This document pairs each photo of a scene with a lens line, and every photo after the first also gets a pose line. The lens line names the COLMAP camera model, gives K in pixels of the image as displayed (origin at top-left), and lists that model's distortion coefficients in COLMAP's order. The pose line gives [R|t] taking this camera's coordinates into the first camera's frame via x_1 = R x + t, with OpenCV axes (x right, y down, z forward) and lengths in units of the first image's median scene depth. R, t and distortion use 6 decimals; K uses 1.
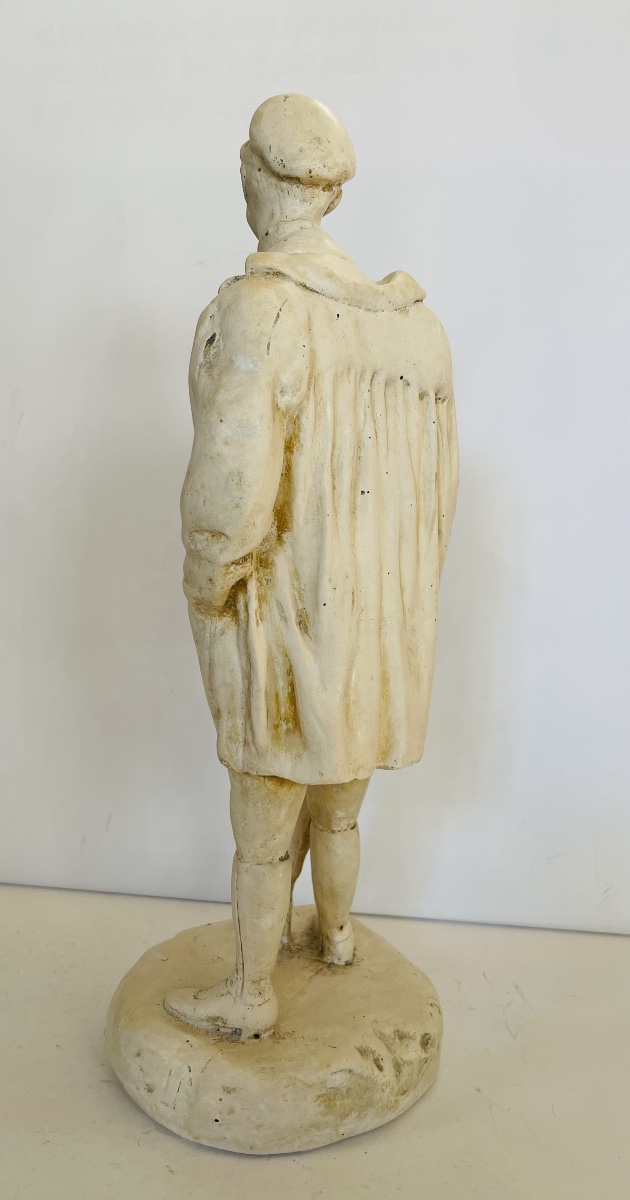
lens RADIAL K [[950.6, 0, 338.2], [0, 950.6, 633.6], [0, 0, 1]] dist [-0.003239, -0.013646]
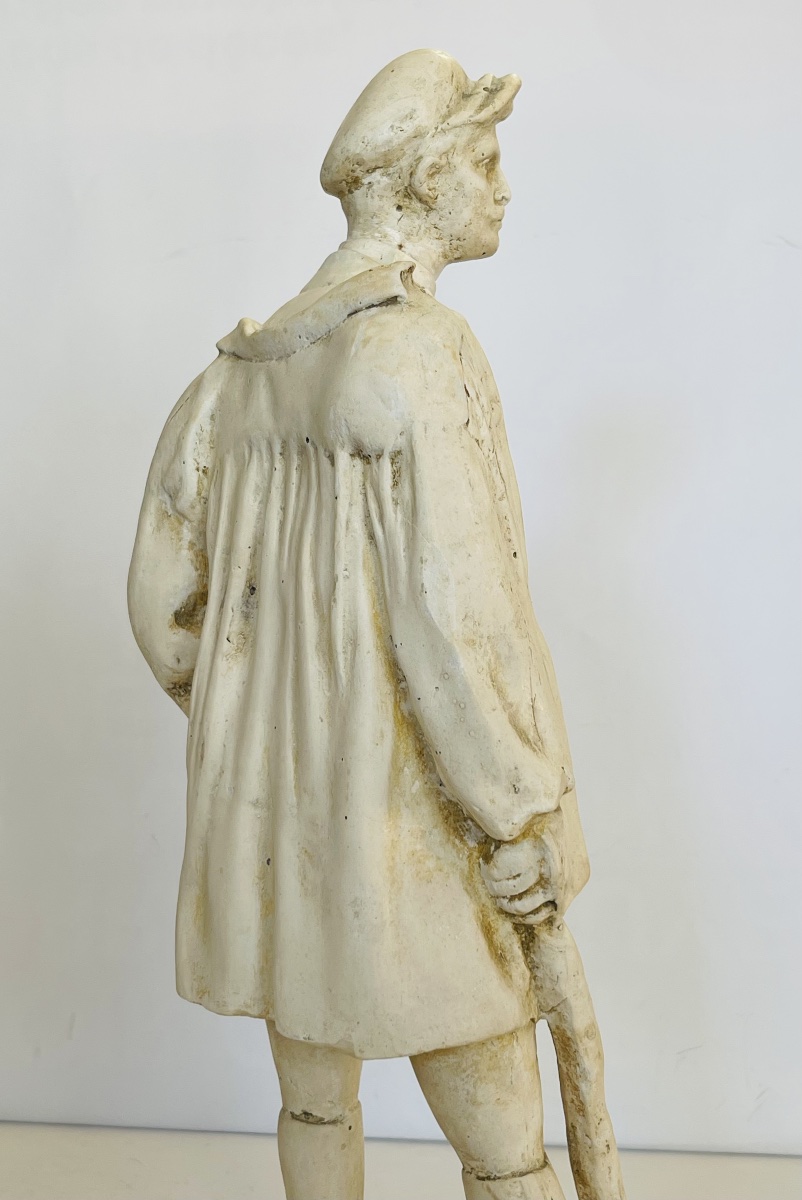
lens RADIAL K [[1633.4, 0, 408.2], [0, 1633.4, 604.3], [0, 0, 1]] dist [0.034462, 0.000000]
pose [[-0.096924, -0.007276, -0.995265, 1.288681], [-0.127296, 0.991851, 0.005145, -0.180638], [0.987118, 0.127192, -0.097060, 1.278760]]
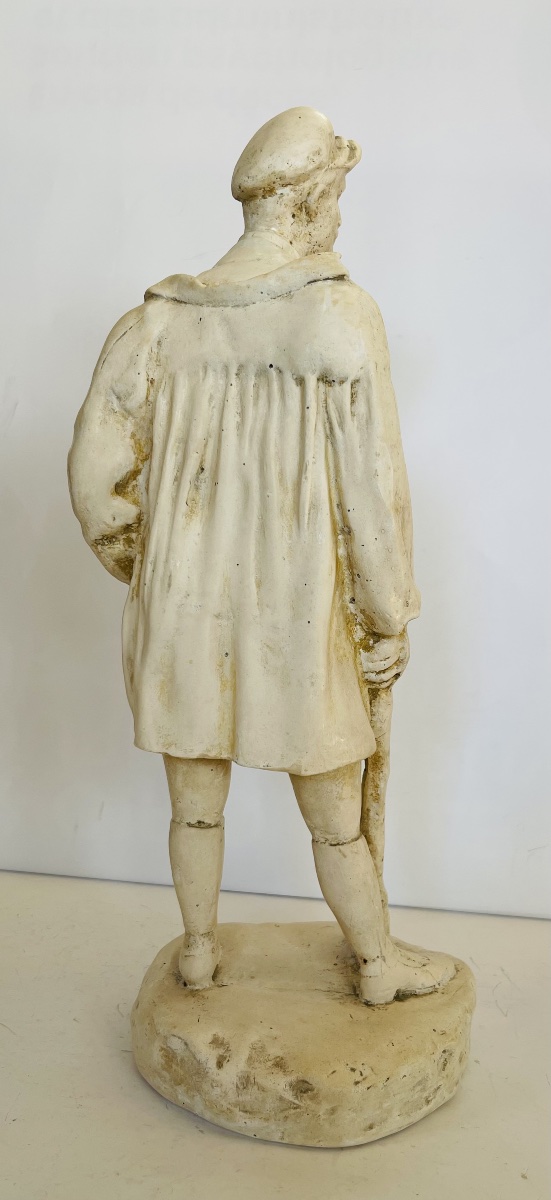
lens RADIAL K [[990.7, 0, 318.1], [0, 990.7, 668.3], [0, 0, 1]] dist [0.008312, -0.053818]
pose [[0.442359, 0.112578, -0.889744, 1.102027], [-0.152075, 0.987139, 0.049294, -0.020852], [0.883851, 0.113502, 0.453790, 0.656740]]
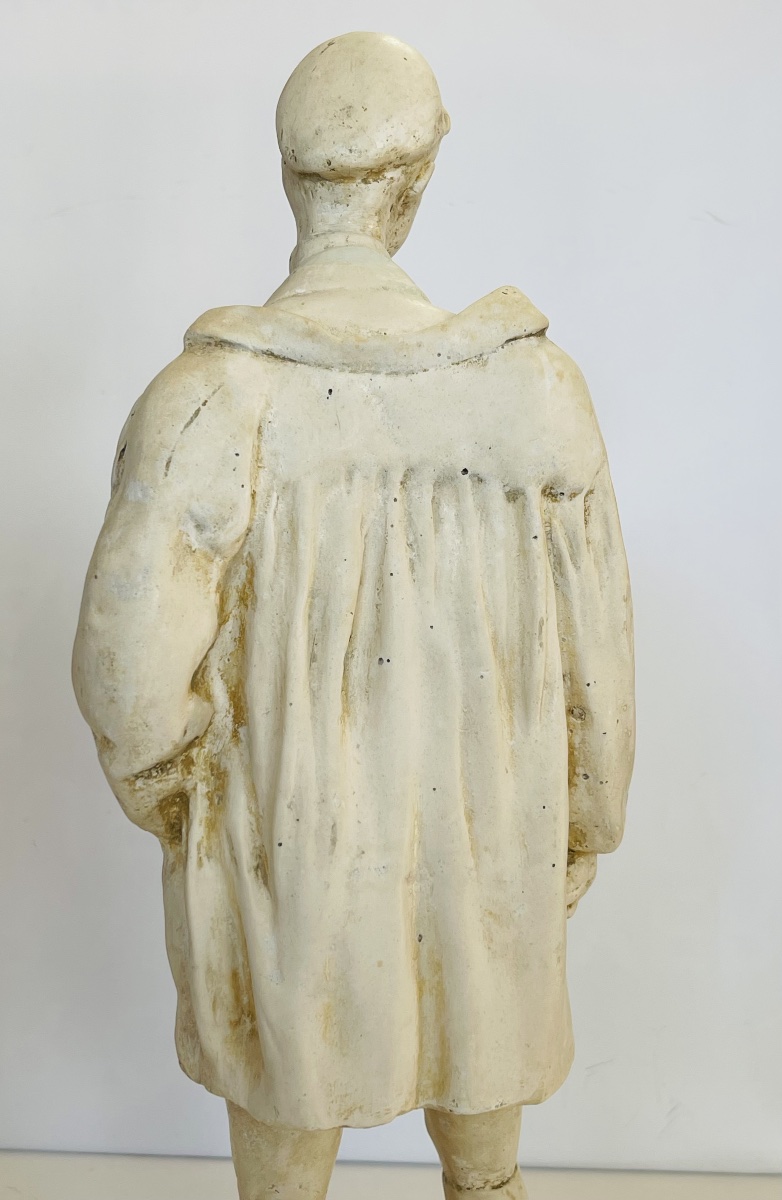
lens RADIAL K [[1630.8, 0, 403.3], [0, 1630.8, 600.8], [0, 0, 1]] dist [0.046259, 0.000000]
pose [[0.868002, 0.017020, -0.496269, 0.594042], [-0.041048, 0.998451, -0.037552, -0.154563], [0.494861, 0.052966, 0.867357, 0.075918]]
